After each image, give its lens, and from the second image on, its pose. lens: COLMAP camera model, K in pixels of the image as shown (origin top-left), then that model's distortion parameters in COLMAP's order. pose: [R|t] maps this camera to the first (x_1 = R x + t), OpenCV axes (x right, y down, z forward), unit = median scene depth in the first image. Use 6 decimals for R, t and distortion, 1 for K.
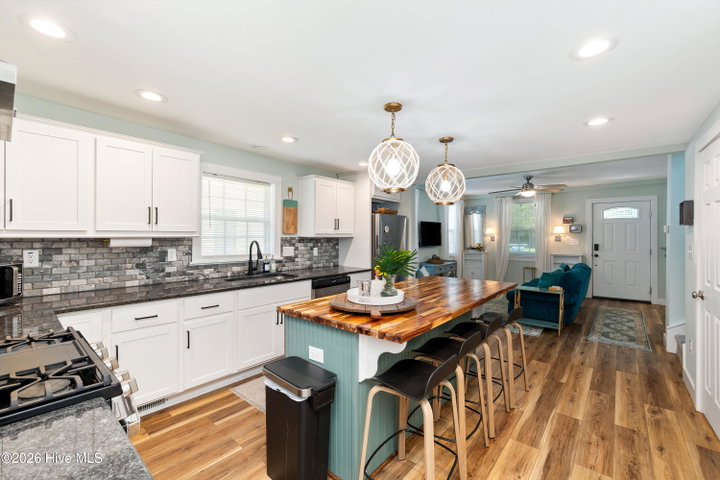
lens RADIAL K [[315.2, 0, 358.2], [0, 315.2, 237.0], [0, 0, 1]] dist [0.001293, 0.000155]
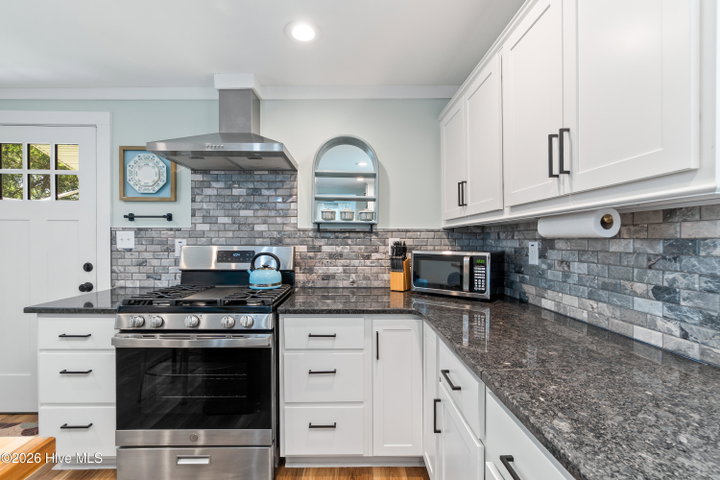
lens RADIAL K [[315.2, 0, 358.2], [0, 315.2, 237.0], [0, 0, 1]] dist [0.001293, 0.000155]
pose [[-0.738733, -0.012369, -0.673885, -0.142129], [-0.009072, 0.999924, -0.008407, 0.024289], [0.673938, -0.000097, -0.738788, 0.735195]]
